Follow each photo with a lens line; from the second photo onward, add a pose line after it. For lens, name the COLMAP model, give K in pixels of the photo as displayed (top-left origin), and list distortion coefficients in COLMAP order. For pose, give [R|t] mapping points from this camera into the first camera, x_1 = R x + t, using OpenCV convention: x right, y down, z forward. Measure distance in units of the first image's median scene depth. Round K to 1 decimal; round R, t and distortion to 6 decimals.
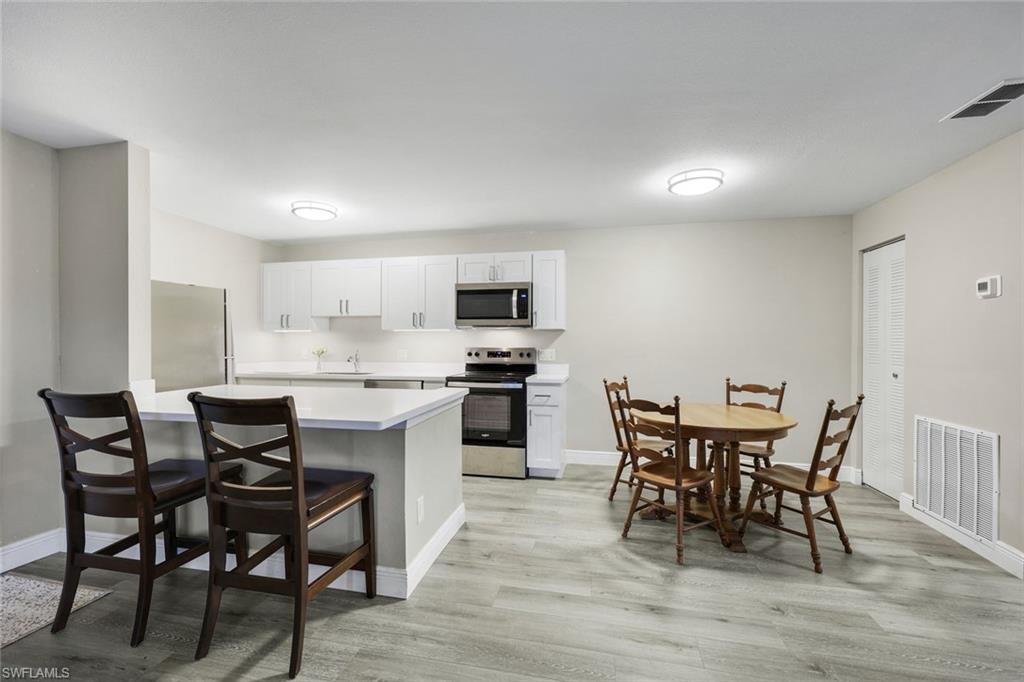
lens RADIAL K [[415.6, 0, 509.3], [0, 415.6, 340.6], [0, 0, 1]] dist [0.001332, -0.000315]
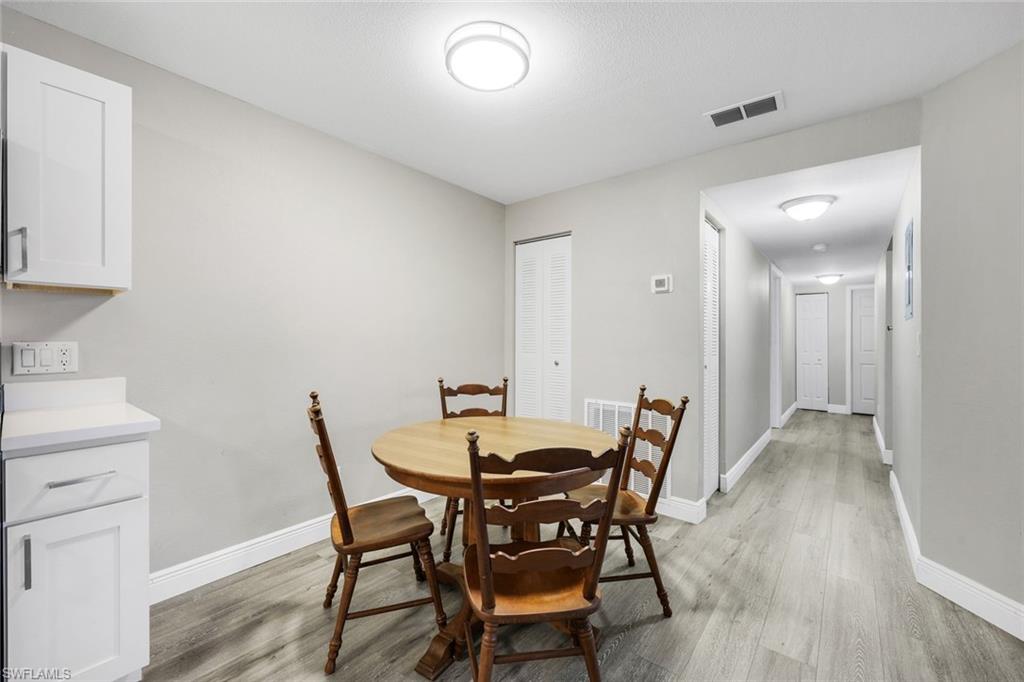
lens RADIAL K [[415.6, 0, 509.3], [0, 415.6, 340.6], [0, 0, 1]] dist [0.001332, -0.000315]
pose [[0.455748, -0.003252, 0.890103, -0.066817], [-0.007057, 0.999949, 0.007267, 0.018901], [-0.890081, -0.009593, 0.455702, 0.604451]]
